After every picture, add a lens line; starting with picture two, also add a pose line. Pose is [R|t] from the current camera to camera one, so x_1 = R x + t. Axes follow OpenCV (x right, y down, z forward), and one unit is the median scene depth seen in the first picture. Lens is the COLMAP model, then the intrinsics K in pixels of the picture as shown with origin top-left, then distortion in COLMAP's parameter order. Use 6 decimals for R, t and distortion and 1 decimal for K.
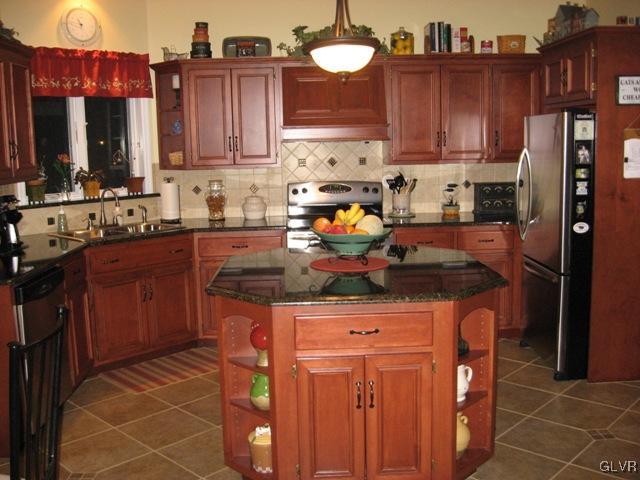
lens RADIAL K [[667.6, 0, 317.5], [0, 667.6, 237.0], [0, 0, 1]] dist [-0.130621, 0.047980]
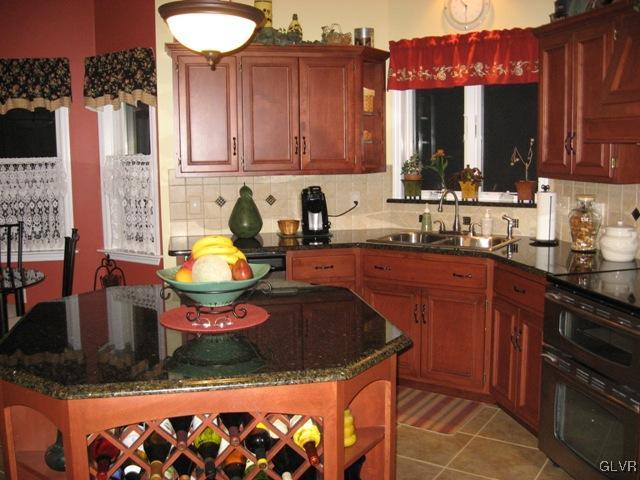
lens RADIAL K [[667.6, 0, 317.5], [0, 667.6, 237.0], [0, 0, 1]] dist [-0.130621, 0.047980]
pose [[0.167608, 0.151435, -0.974153, 0.525190], [-0.128432, 0.983065, 0.130723, -0.105085], [0.977452, 0.103202, 0.184218, 0.665221]]
